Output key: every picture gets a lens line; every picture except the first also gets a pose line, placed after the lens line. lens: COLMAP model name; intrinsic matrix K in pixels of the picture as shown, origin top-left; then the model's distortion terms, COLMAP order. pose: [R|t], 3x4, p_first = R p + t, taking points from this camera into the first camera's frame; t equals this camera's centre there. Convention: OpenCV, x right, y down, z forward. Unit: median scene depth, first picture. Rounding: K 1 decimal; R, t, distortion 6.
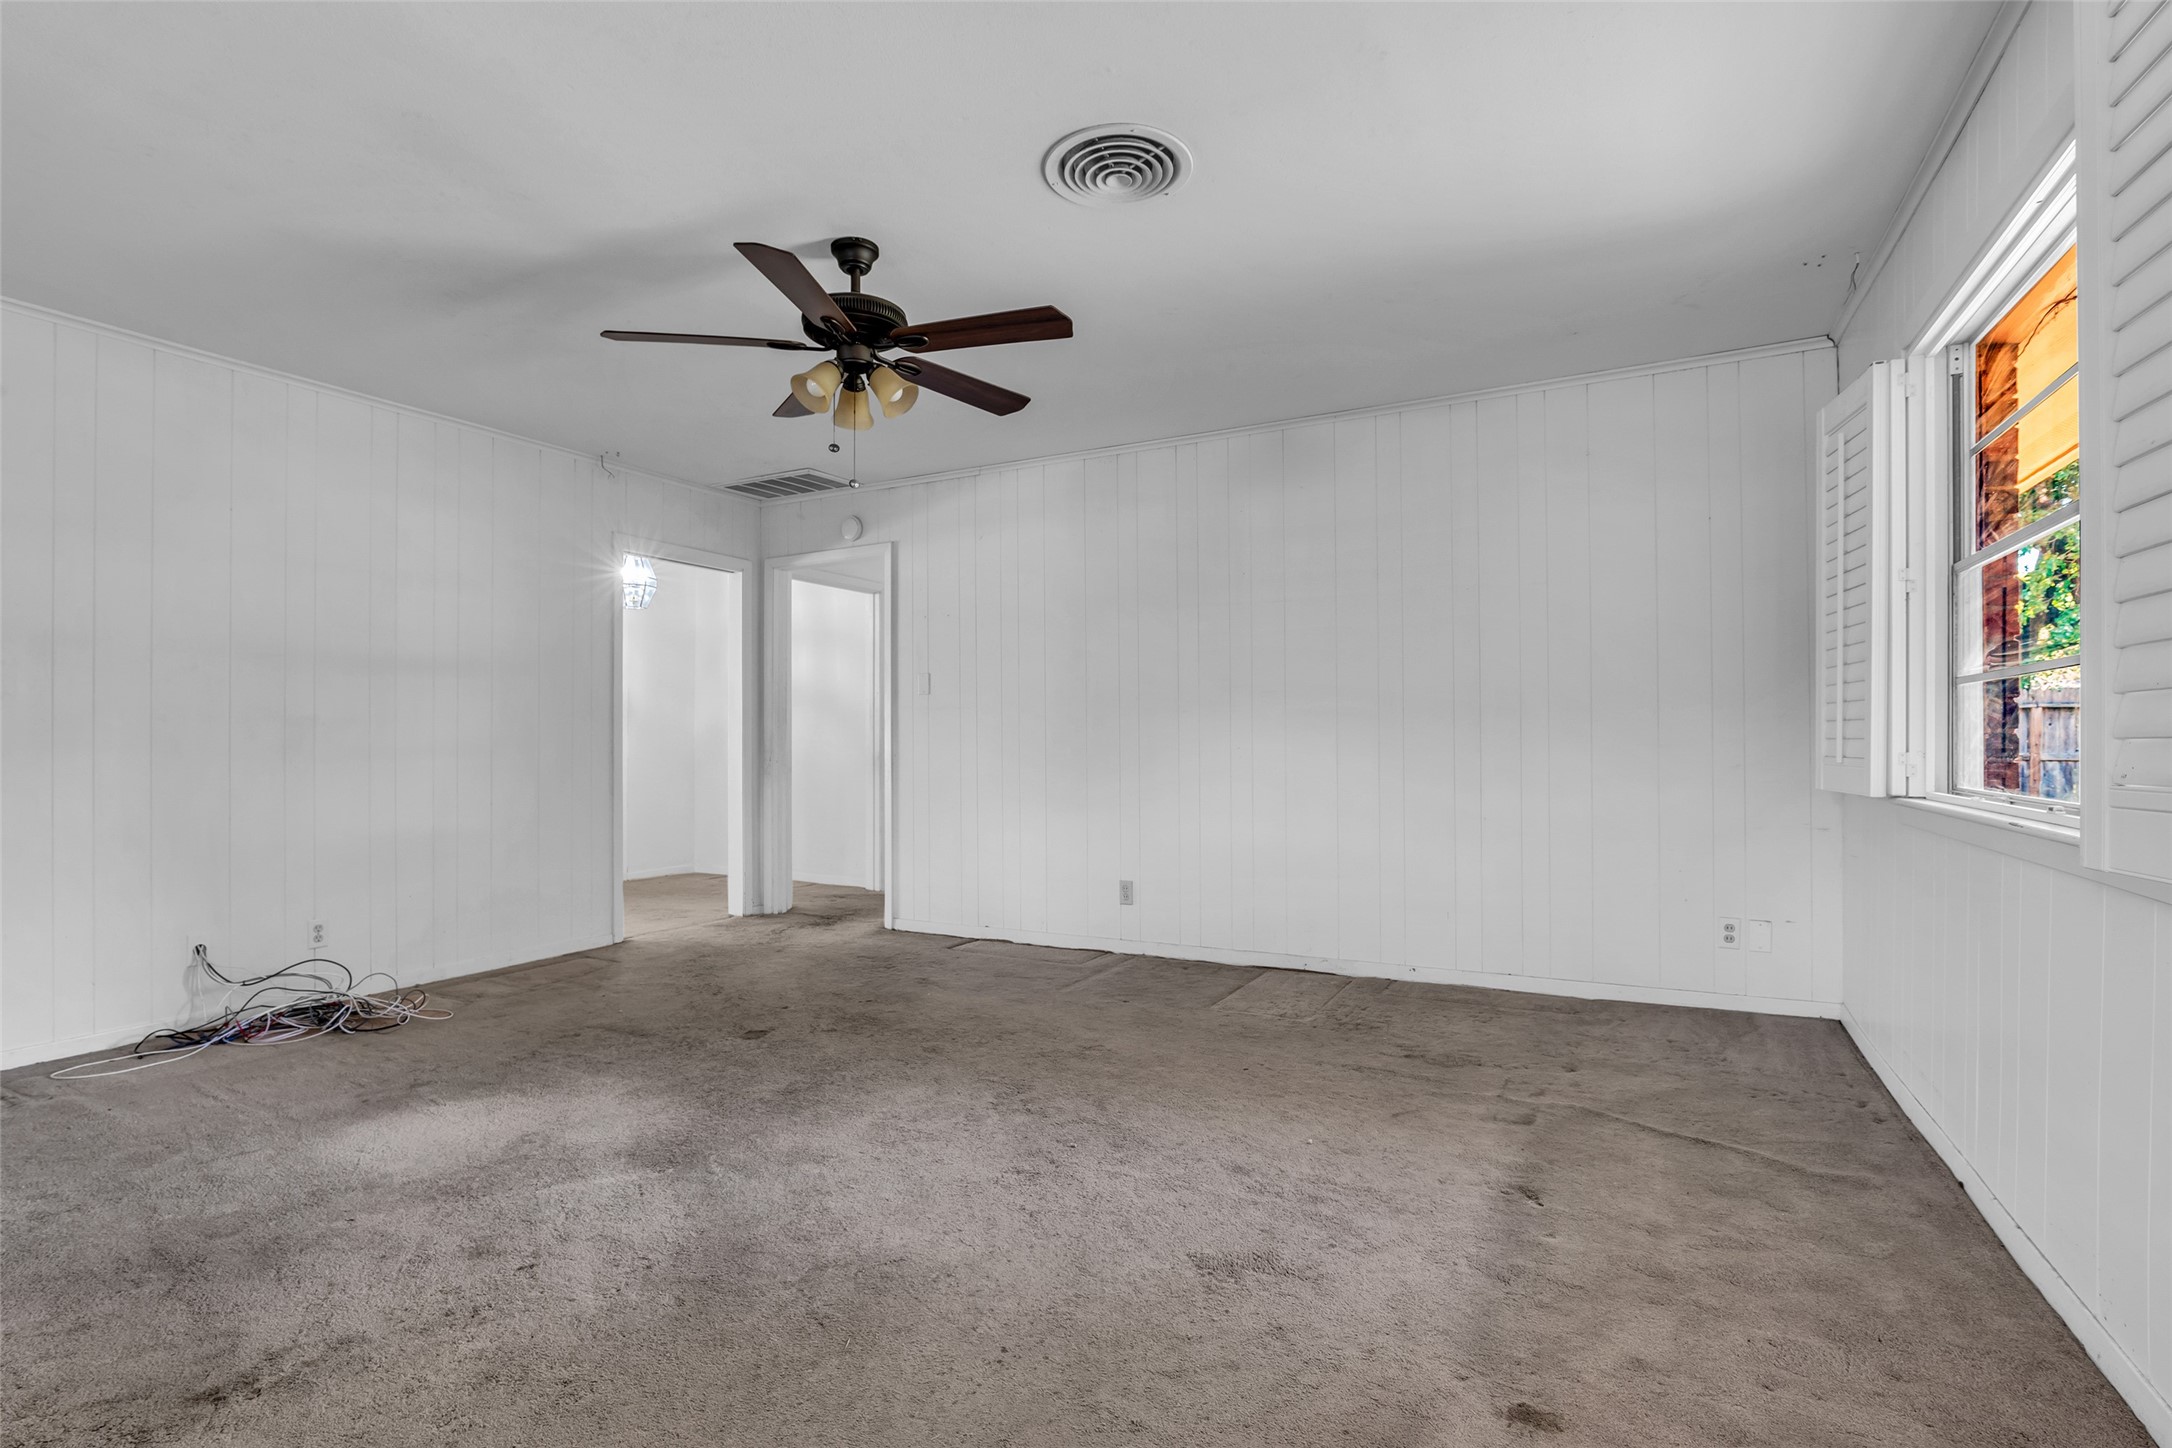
lens RADIAL K [[1000.2, 0, 1086.0], [0, 1000.2, 724.0], [0, 0, 1]] dist [0.000715, 0.000380]
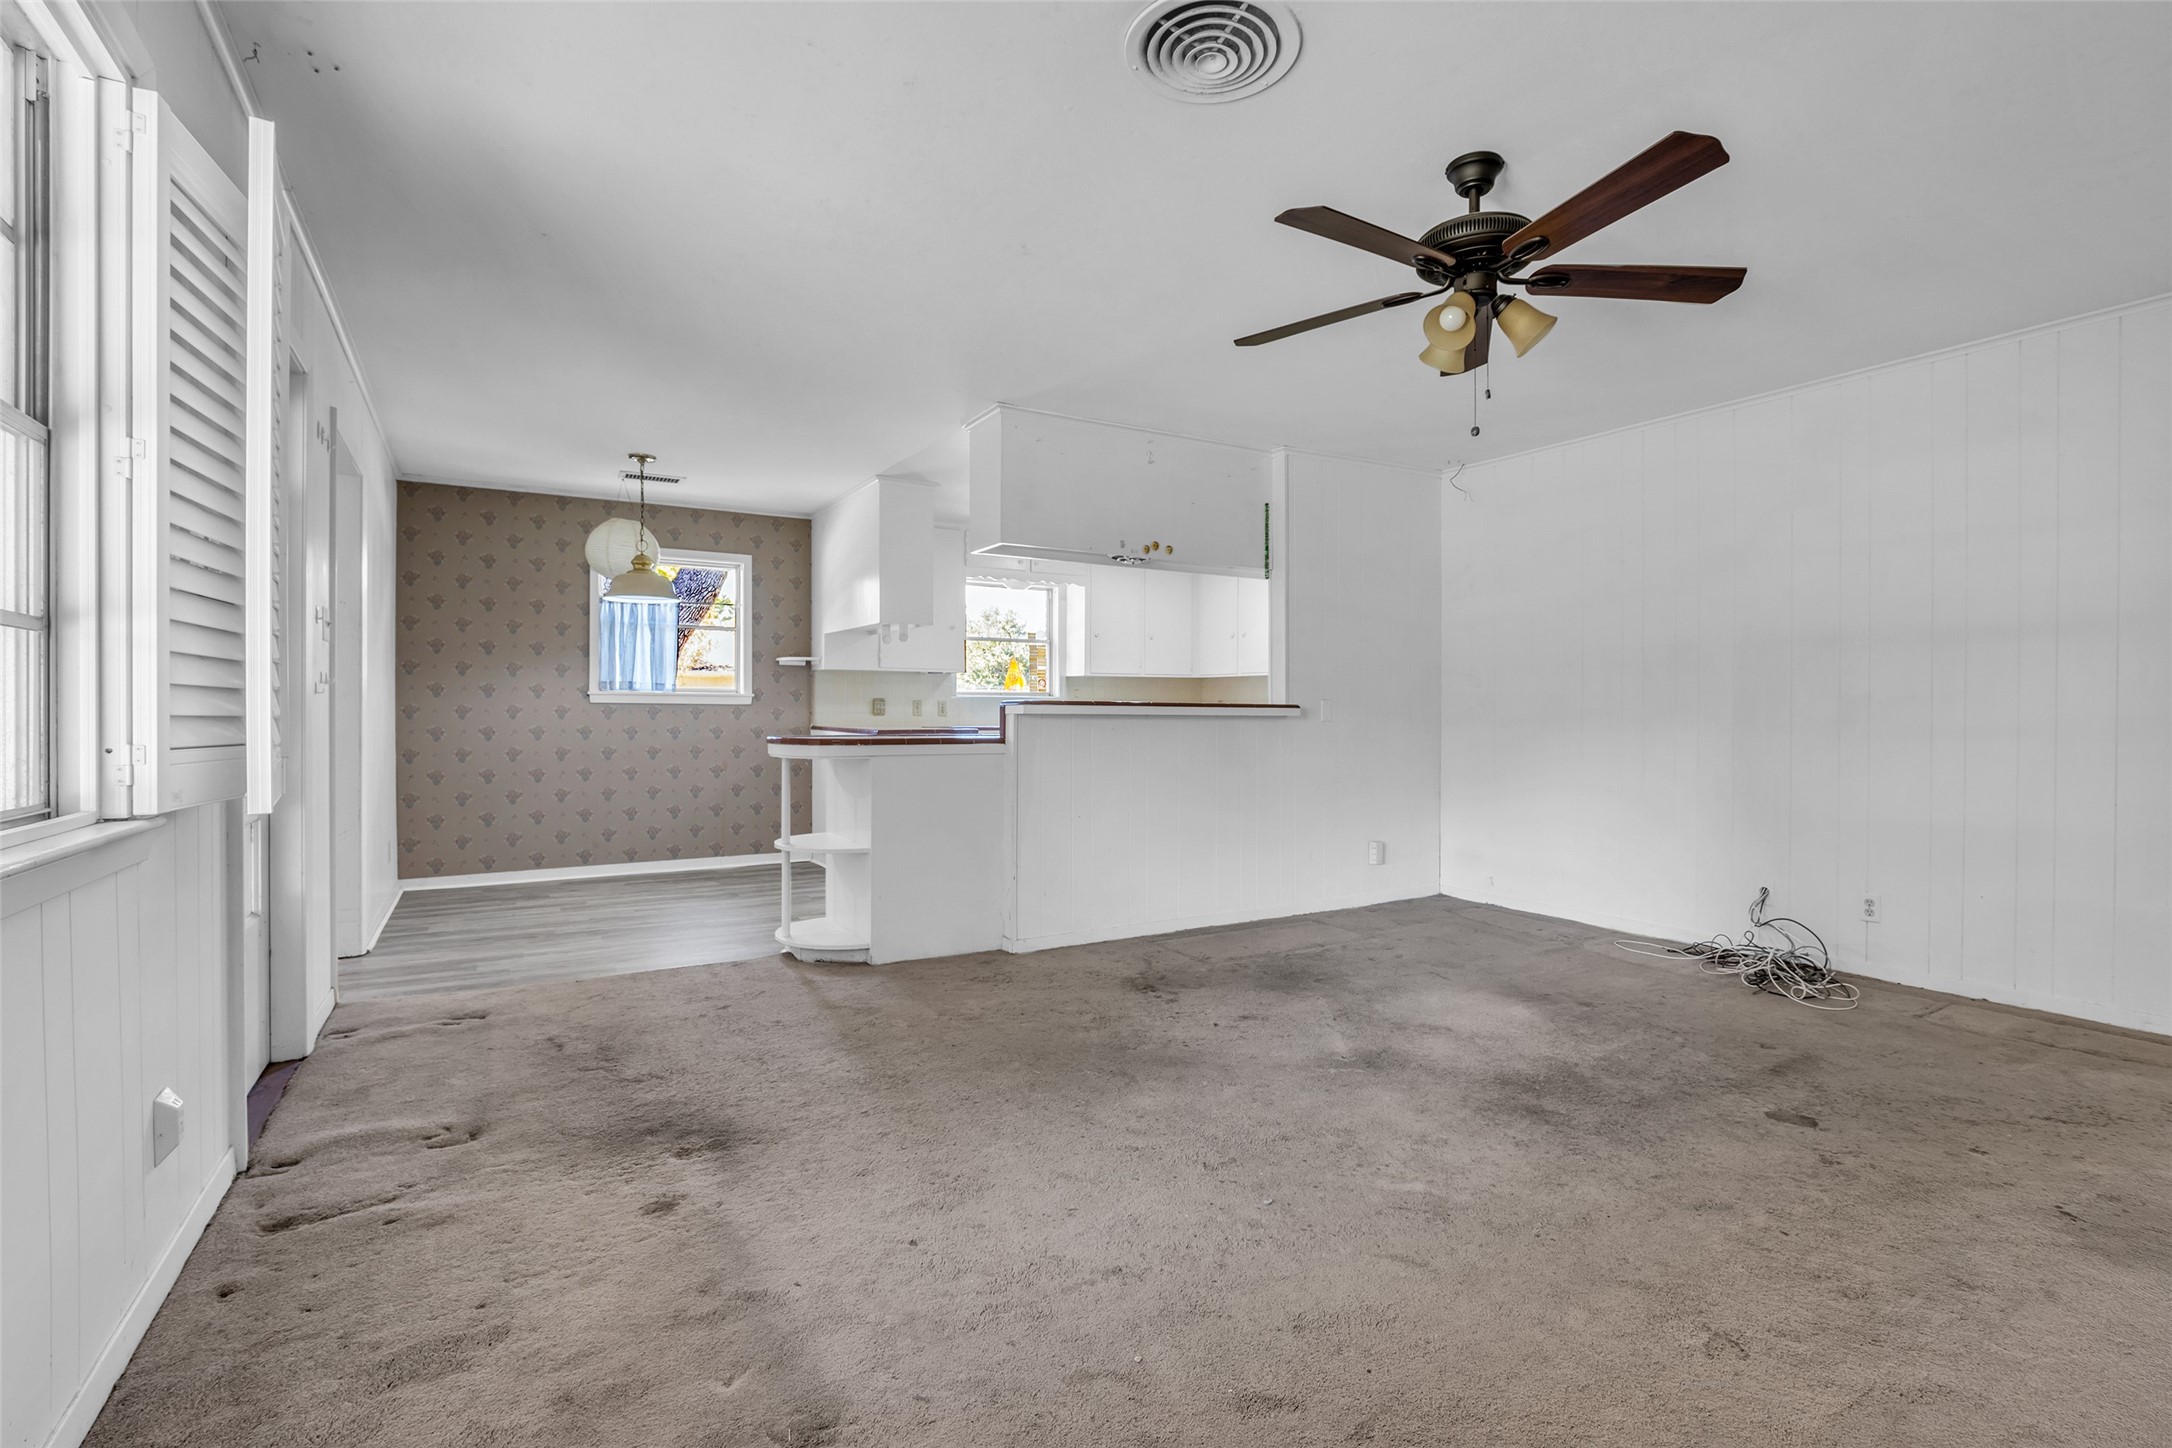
lens RADIAL K [[969.5, 0, 1095.8], [0, 969.5, 707.4], [0, 0, 1]] dist [-0.000625, 0.000012]
pose [[-0.484266, -0.003388, -0.874914, 0.635327], [0.010848, 0.999892, -0.009877, 0.008489], [0.874854, -0.014274, -0.484177, 1.042494]]
